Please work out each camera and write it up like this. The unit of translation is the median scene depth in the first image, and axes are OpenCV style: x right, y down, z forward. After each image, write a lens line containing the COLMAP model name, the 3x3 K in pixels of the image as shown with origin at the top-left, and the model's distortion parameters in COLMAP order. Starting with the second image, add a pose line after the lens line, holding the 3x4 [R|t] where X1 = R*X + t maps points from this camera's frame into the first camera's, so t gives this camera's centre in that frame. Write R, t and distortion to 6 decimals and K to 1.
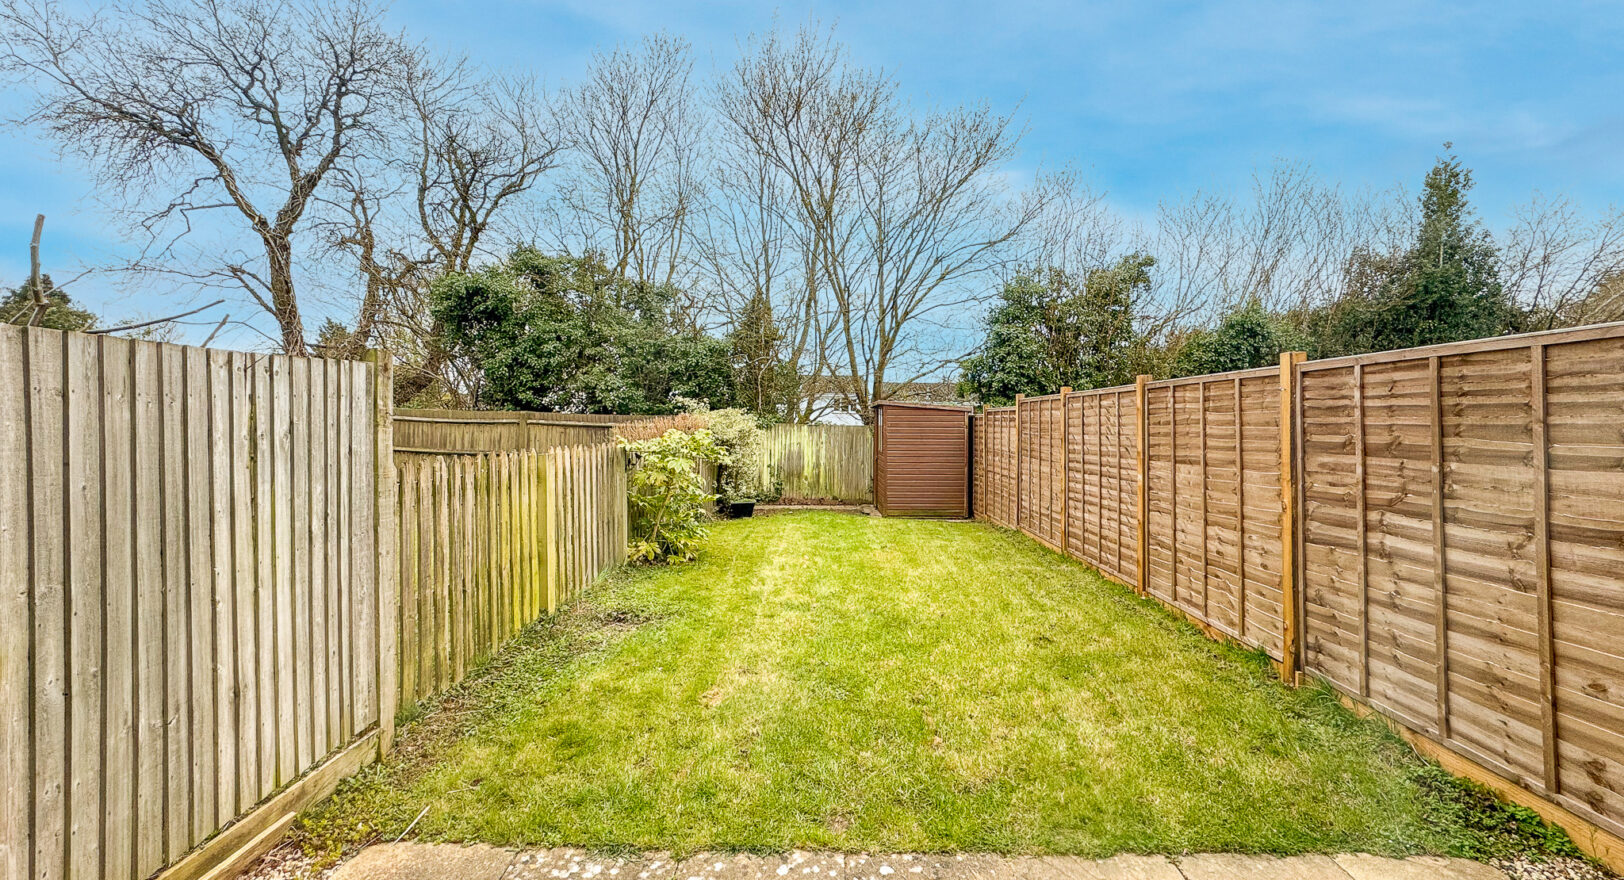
lens RADIAL K [[698.8, 0, 836.7], [0, 698.8, 446.0], [0, 0, 1]] dist [-0.043689, -0.000017]
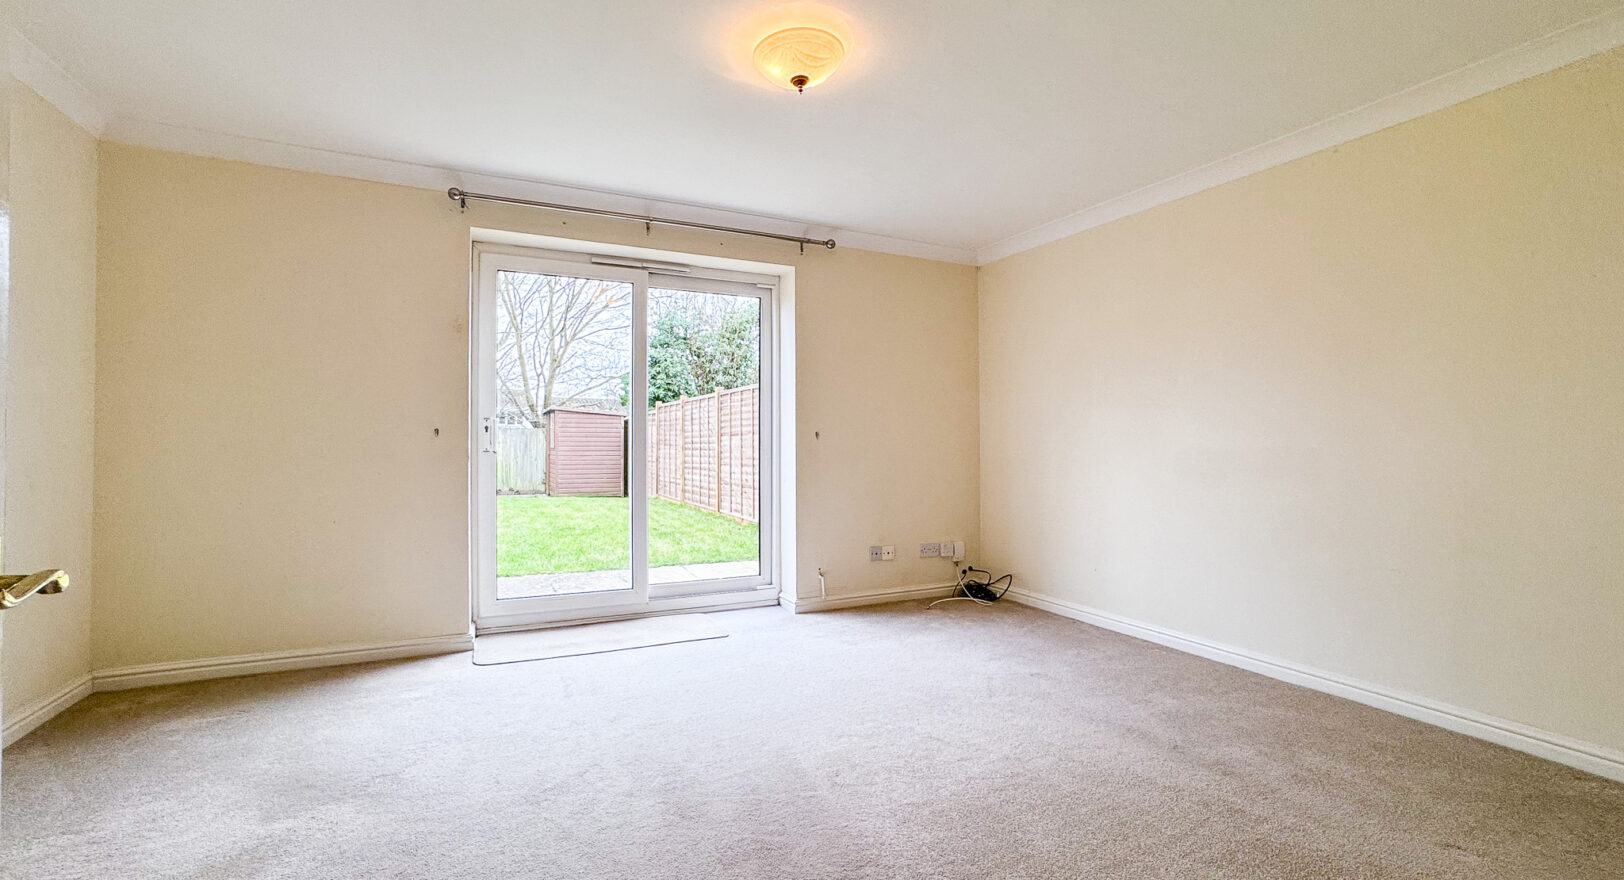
lens RADIAL K [[698.8, 0, 836.7], [0, 698.8, 446.0], [0, 0, 1]] dist [-0.043689, -0.000017]
pose [[0.897473, -0.004055, 0.441050, -0.024253], [0.016627, 0.999558, -0.024645, 0.039643], [-0.440755, 0.029452, 0.897144, -0.295461]]
